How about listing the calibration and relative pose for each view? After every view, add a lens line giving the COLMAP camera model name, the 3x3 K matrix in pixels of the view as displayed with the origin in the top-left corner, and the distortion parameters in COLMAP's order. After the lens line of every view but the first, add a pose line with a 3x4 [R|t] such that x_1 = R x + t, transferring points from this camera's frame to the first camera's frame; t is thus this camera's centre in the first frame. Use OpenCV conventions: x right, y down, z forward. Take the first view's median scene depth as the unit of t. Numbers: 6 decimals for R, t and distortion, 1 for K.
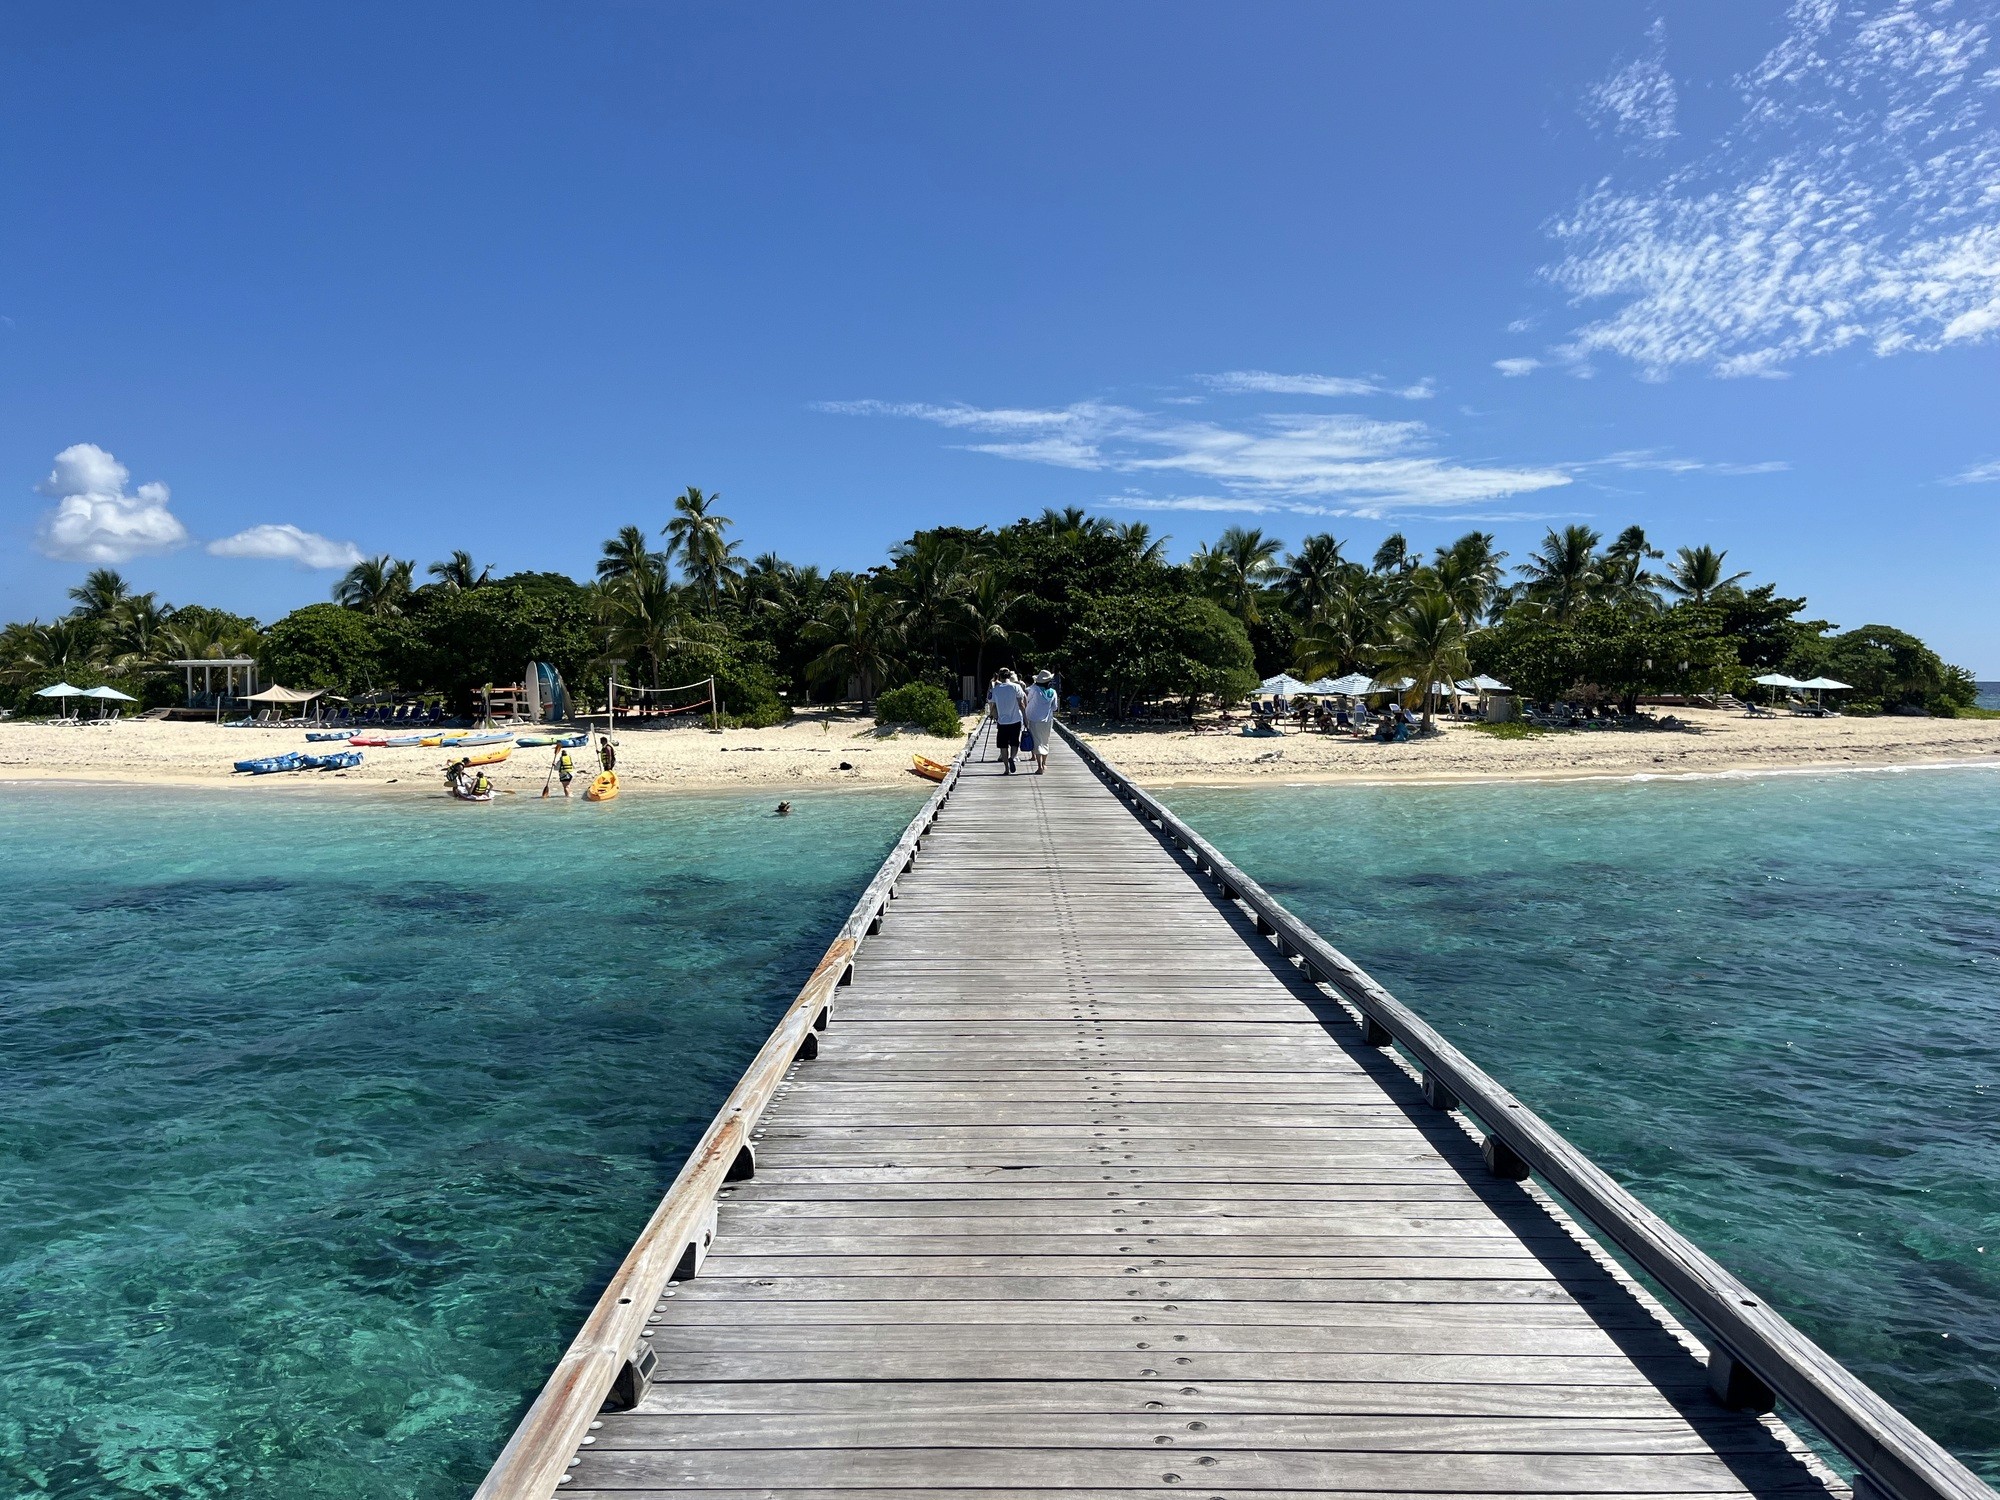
lens RADIAL K [[1525.7, 0, 1000.2], [0, 1525.7, 749.8], [0, 0, 1]] dist [-0.000968, 0.002801]
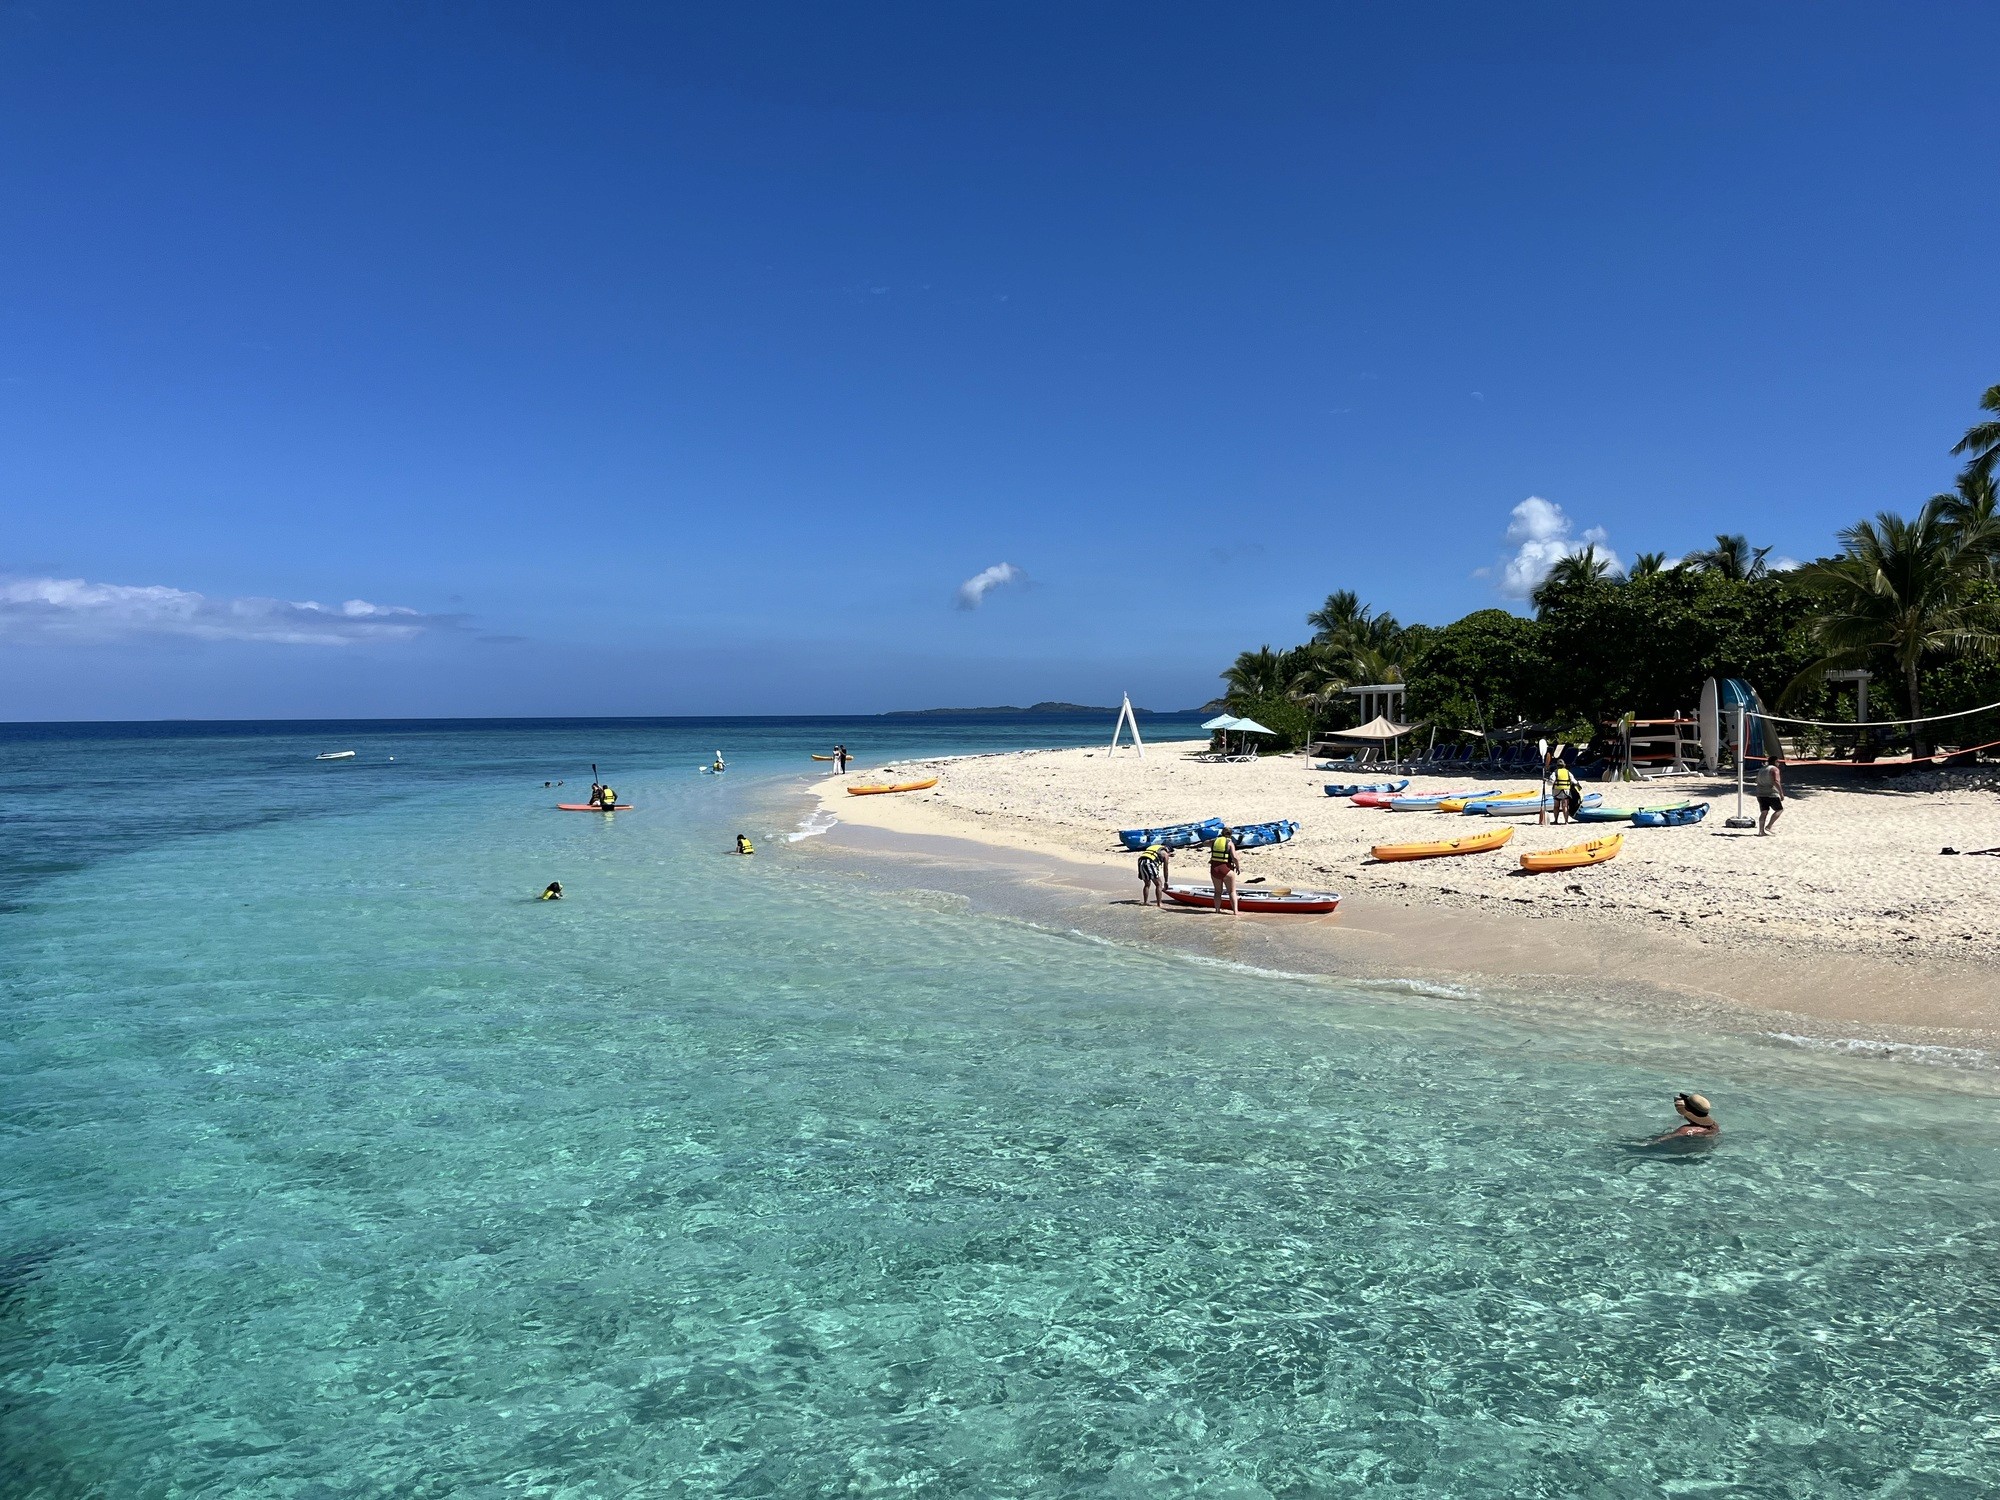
lens RADIAL K [[1525.7, 0, 1000.5], [0, 1525.7, 747.8], [0, 0, 1]] dist [-0.000968, 0.002801]
pose [[0.636699, 0.013051, -0.771002, -0.001788], [-0.029402, 0.999541, -0.007361, -0.014085], [0.770552, 0.027356, 0.636790, 0.341211]]
